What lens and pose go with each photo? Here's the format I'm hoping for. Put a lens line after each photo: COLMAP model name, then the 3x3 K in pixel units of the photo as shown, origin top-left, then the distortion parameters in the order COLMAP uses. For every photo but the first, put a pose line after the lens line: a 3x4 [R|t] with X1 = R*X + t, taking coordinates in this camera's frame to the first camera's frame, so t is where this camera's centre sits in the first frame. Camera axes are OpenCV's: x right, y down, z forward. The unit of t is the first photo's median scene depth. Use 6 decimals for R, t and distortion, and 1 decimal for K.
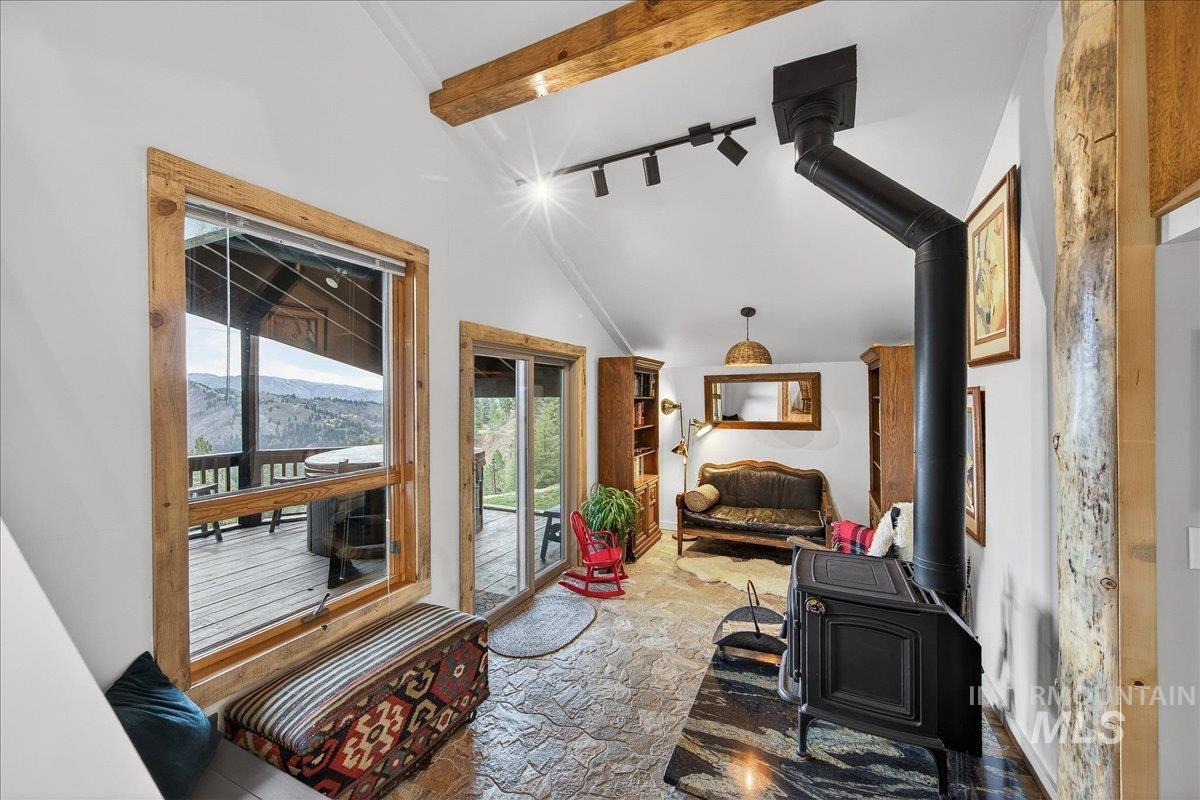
lens RADIAL K [[446.1, 0, 623.0], [0, 446.1, 397.6], [0, 0, 1]] dist [-0.002204, 0.000899]
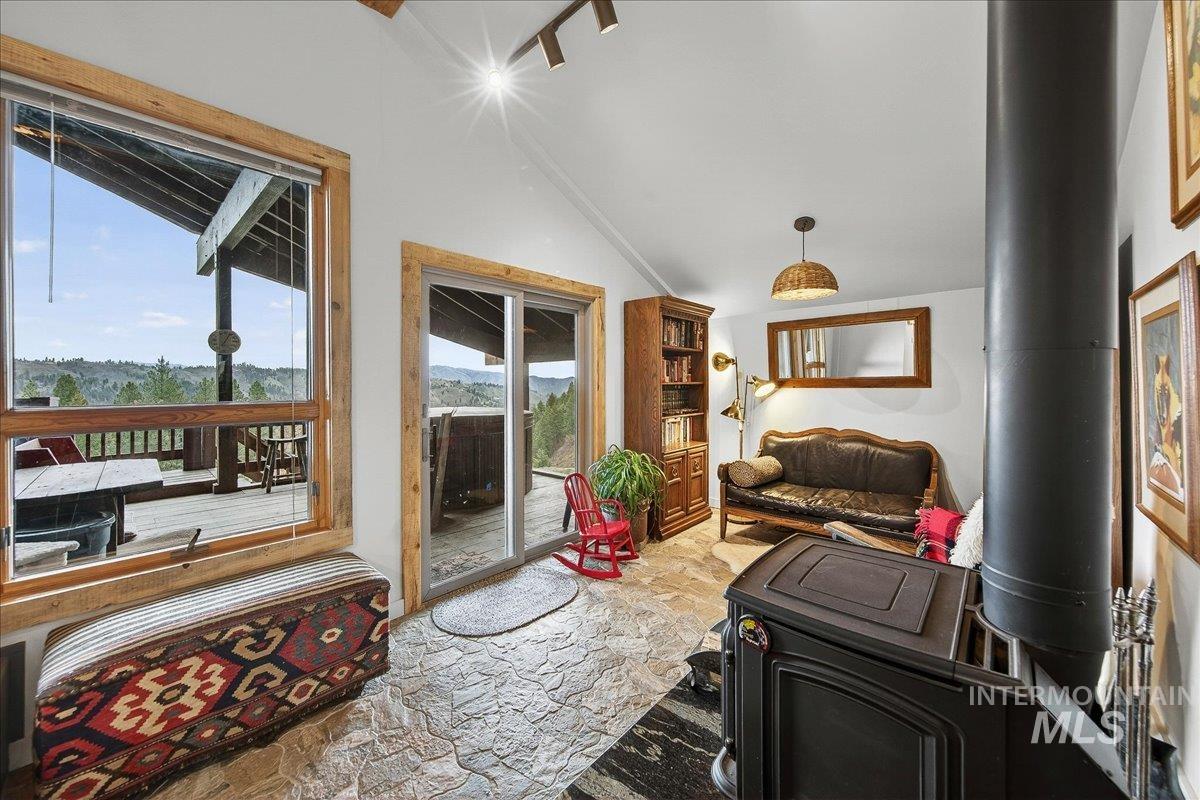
lens RADIAL K [[446.1, 0, 593.7], [0, 446.1, 378.1], [0, 0, 1]] dist [-0.002204, 0.000899]
pose [[0.951328, -0.003390, -0.308162, 0.248235], [0.003458, 0.999994, -0.000326, 0.095637], [0.308162, -0.000756, 0.951334, 0.254258]]
